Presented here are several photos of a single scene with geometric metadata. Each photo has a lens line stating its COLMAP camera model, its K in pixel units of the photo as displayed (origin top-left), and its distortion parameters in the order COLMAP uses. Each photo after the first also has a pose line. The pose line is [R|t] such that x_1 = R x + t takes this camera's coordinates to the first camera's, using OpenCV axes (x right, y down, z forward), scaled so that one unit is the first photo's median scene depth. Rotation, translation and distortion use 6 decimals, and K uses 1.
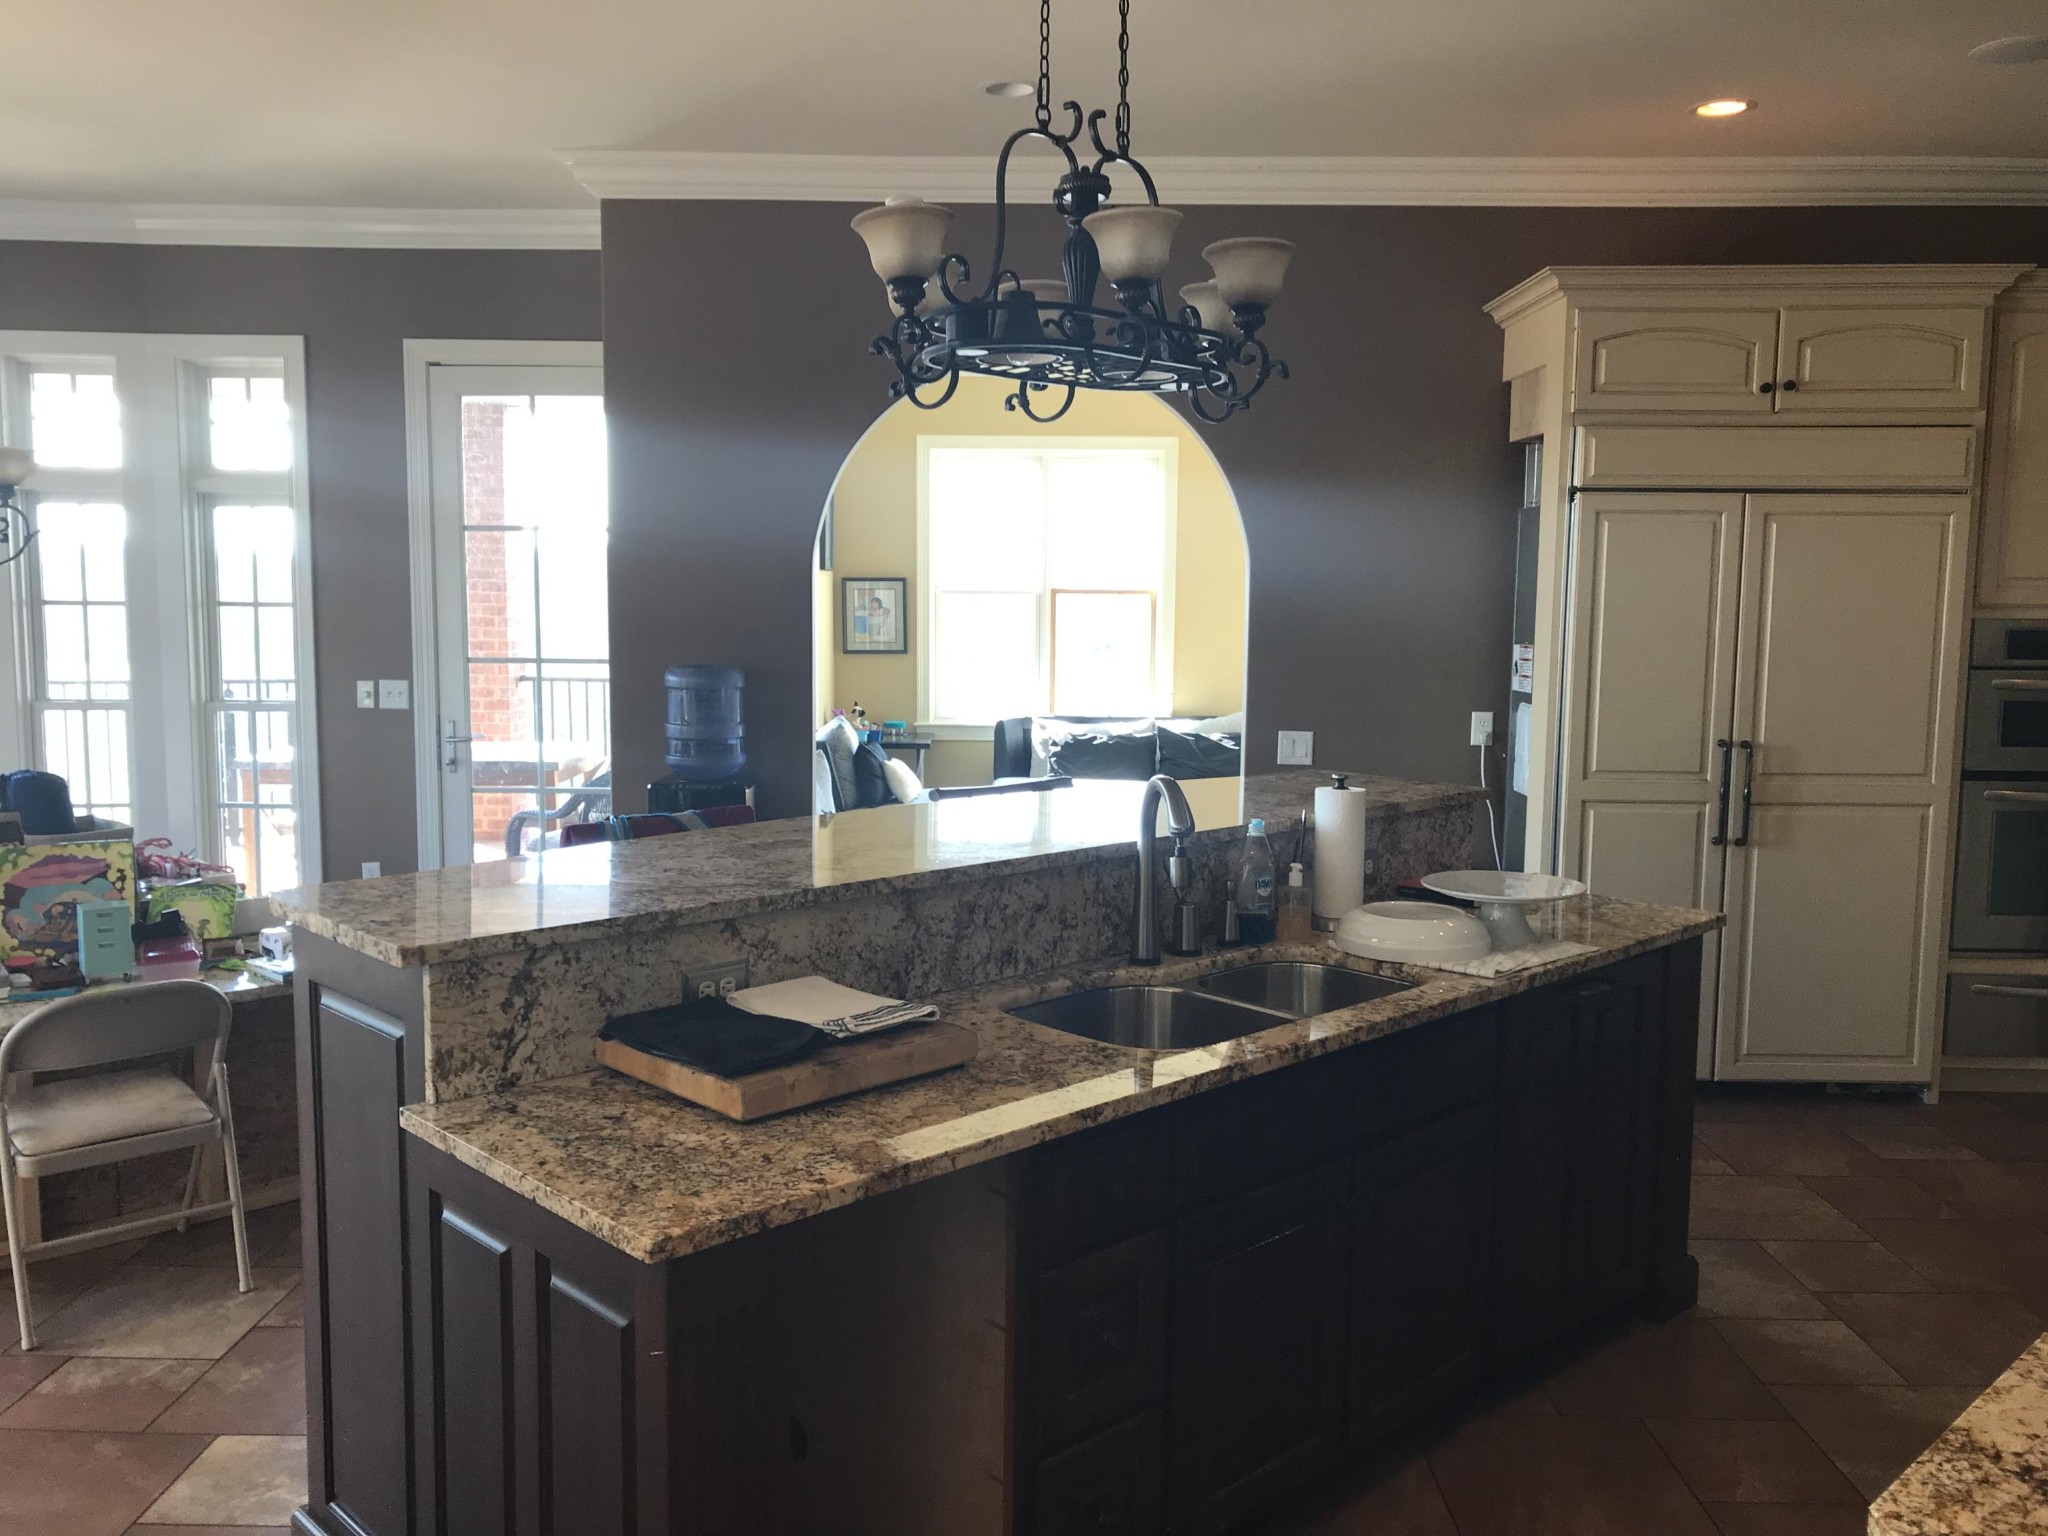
lens RADIAL K [[1576.3, 0, 1027.7], [0, 1576.3, 740.9], [0, 0, 1]] dist [-0.009088, 0.046807]
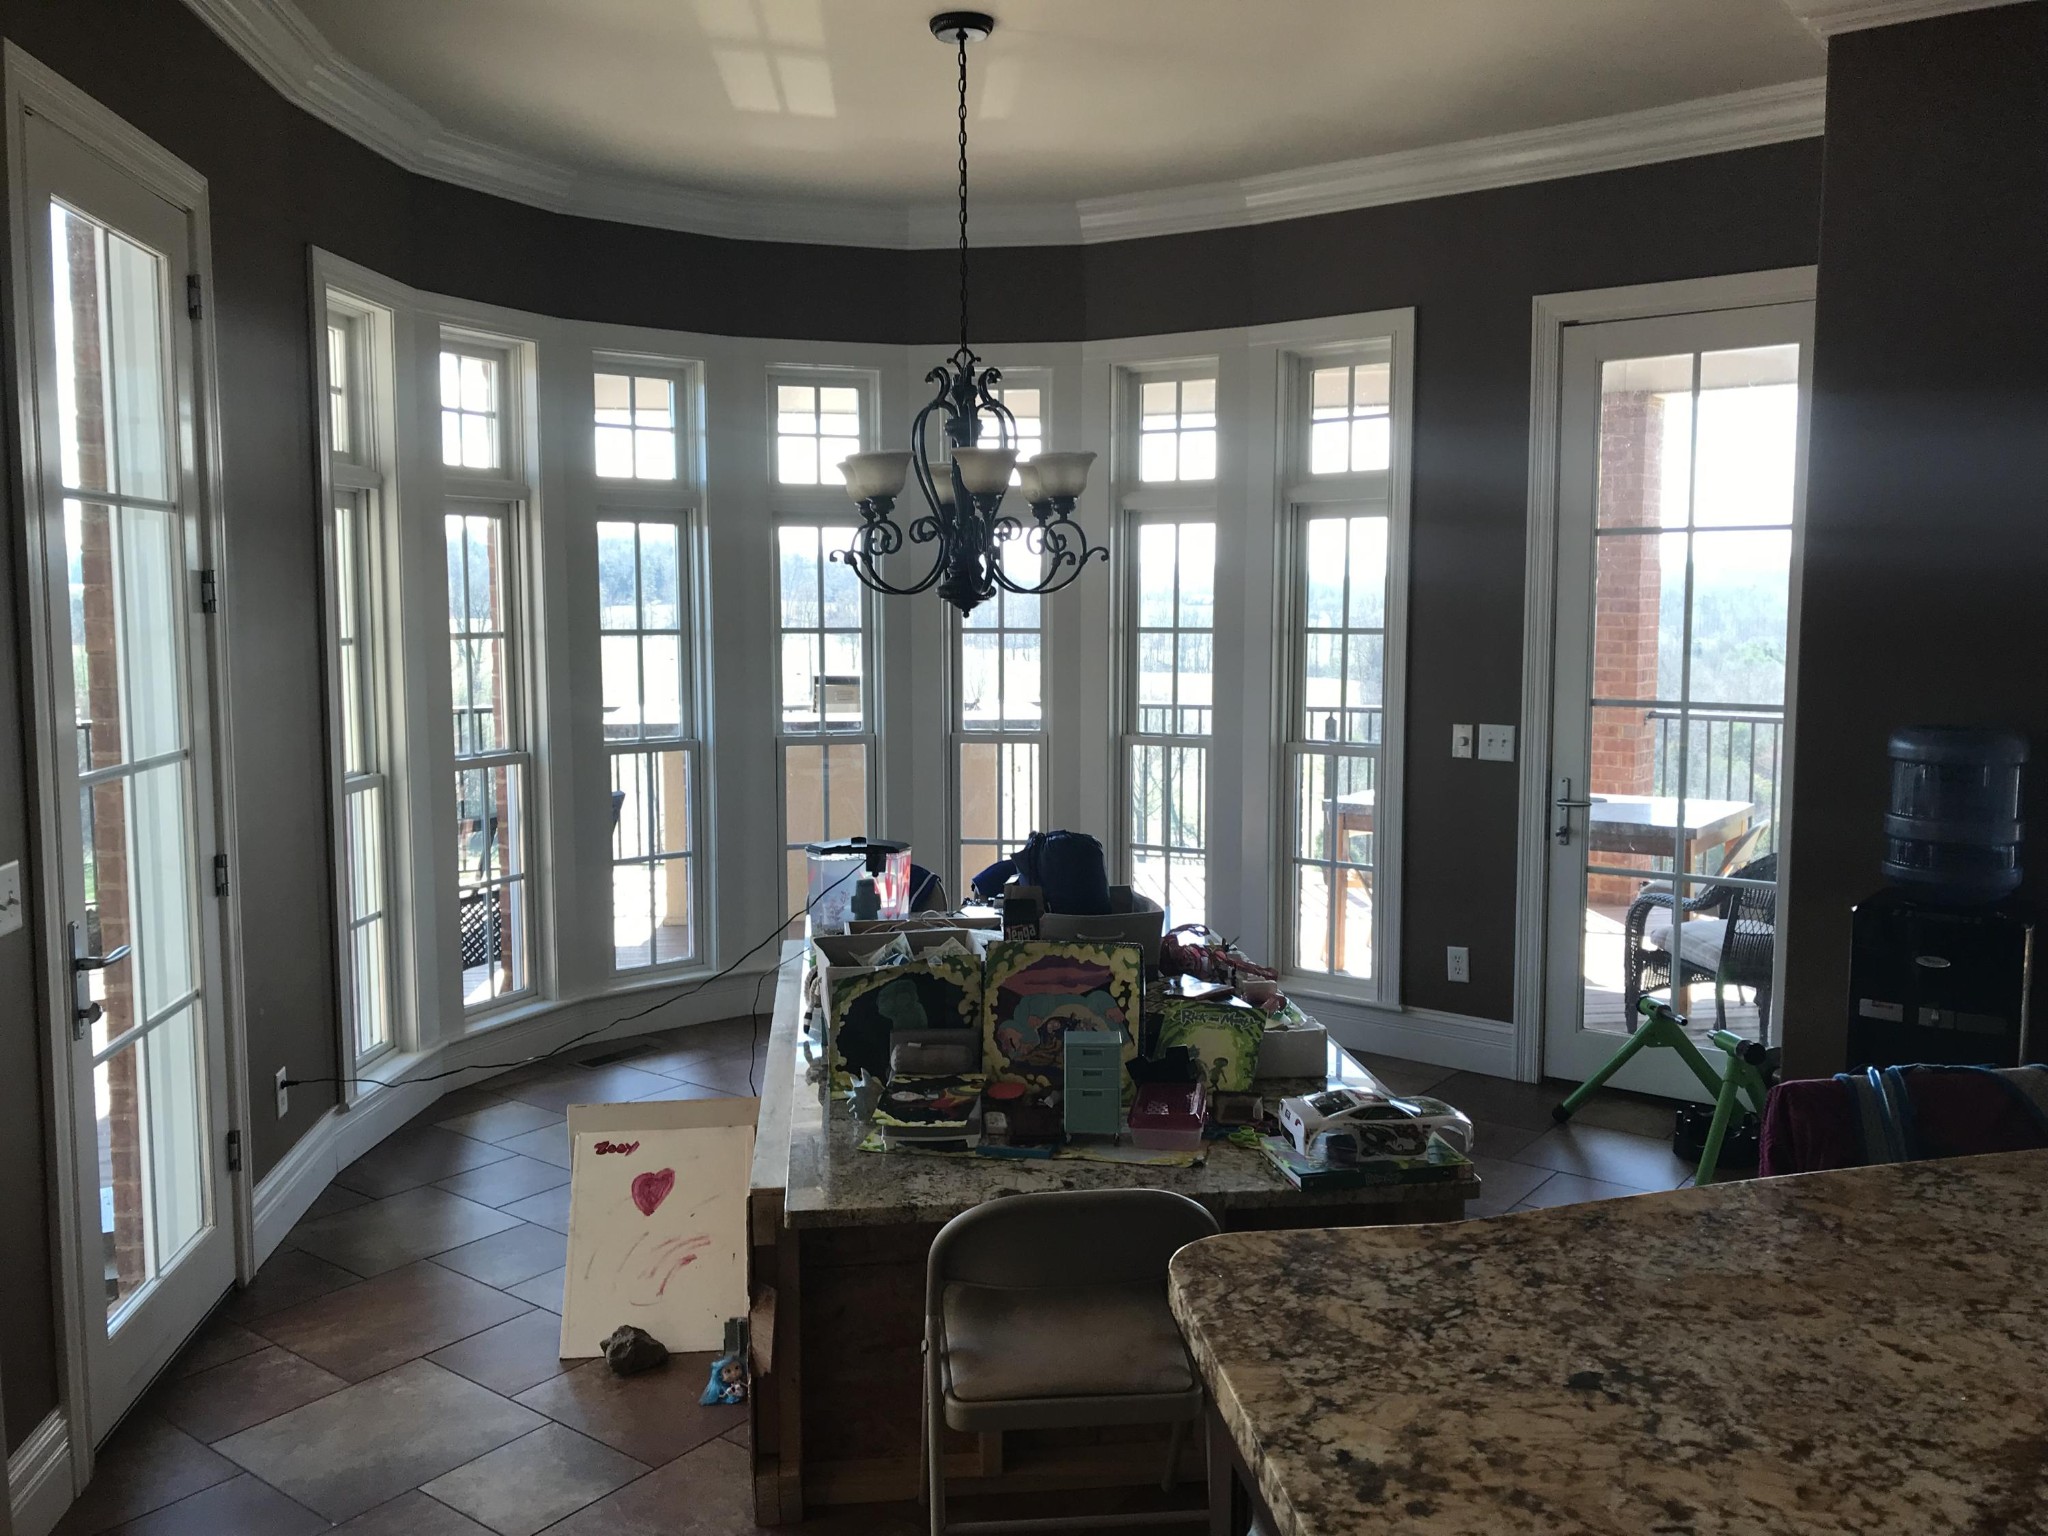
lens RADIAL K [[1556.7, 0, 1020.8], [0, 1556.7, 728.9], [0, 0, 1]] dist [0.082535, -0.199693]
pose [[0.773183, 0.041727, -0.632809, -0.087373], [-0.053925, 0.998545, -0.000044, -0.024137], [0.631887, 0.034158, 0.774308, 0.236348]]
